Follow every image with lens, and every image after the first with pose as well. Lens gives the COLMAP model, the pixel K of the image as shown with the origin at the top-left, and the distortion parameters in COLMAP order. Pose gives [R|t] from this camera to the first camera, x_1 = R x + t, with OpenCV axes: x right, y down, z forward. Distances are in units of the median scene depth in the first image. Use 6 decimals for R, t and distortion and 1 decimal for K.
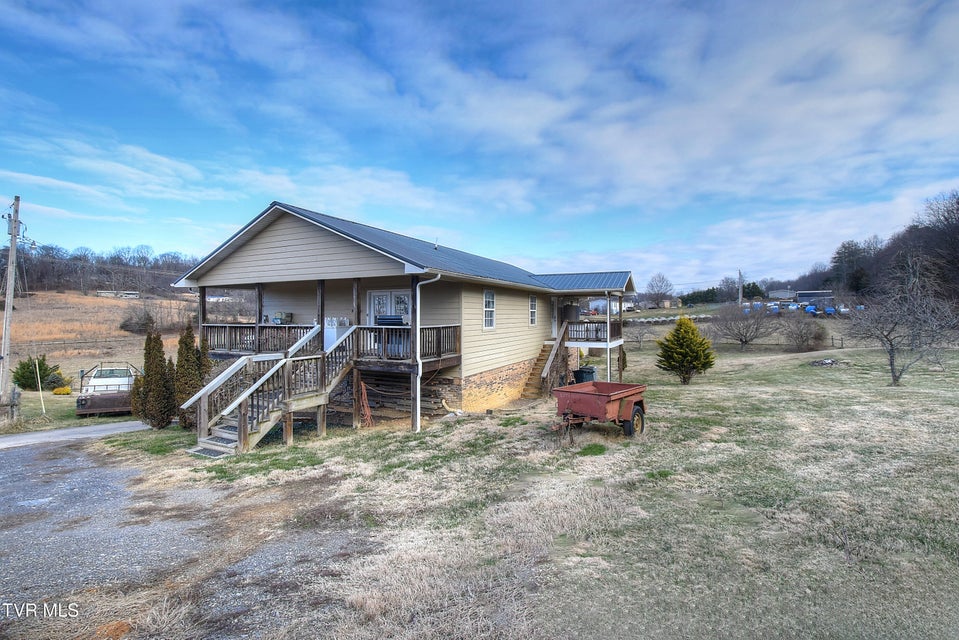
lens RADIAL K [[422.3, 0, 476.5], [0, 422.3, 318.1], [0, 0, 1]] dist [0.000937, -0.007699]
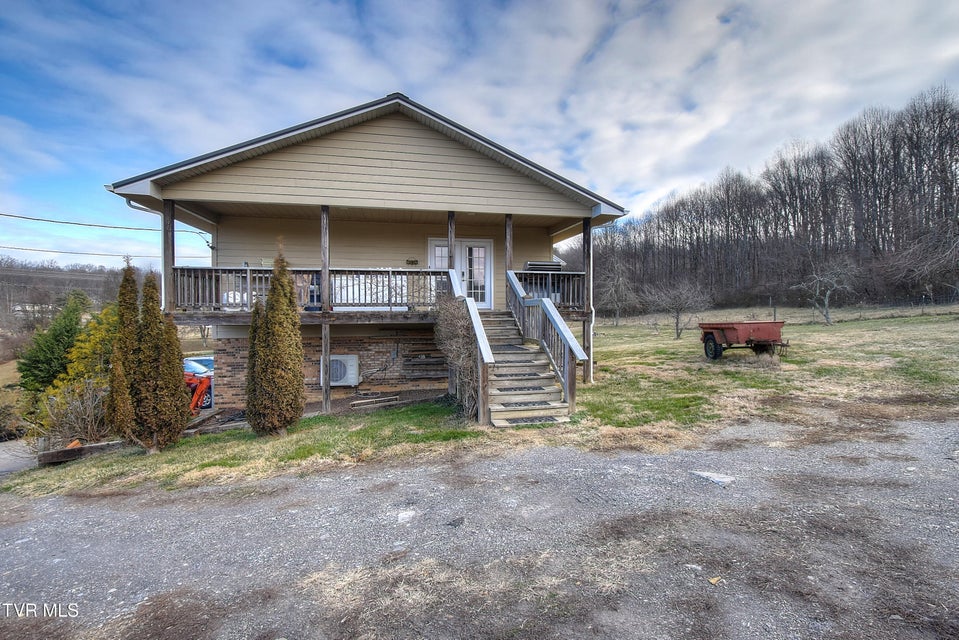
lens RADIAL K [[424.4, 0, 478.1], [0, 424.4, 313.7], [0, 0, 1]] dist [-0.020270, 0.000251]
pose [[0.786540, -0.002342, 0.617535, -0.682933], [0.003423, 0.999994, -0.000569, 0.082976], [-0.617530, 0.002561, 0.786543, 0.296392]]
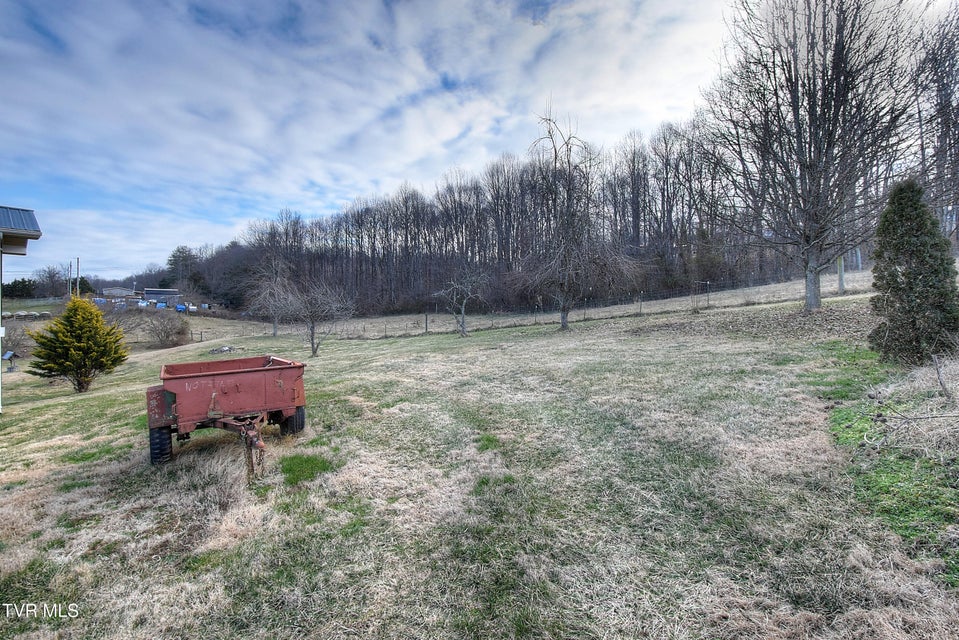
lens RADIAL K [[422.3, 0, 476.5], [0, 422.3, 318.1], [0, 0, 1]] dist [0.000937, -0.007699]
pose [[0.225588, -0.004293, 0.974213, -0.107245], [0.006119, 0.999977, 0.002990, 0.061868], [-0.974204, 0.005287, 0.225609, 0.338338]]
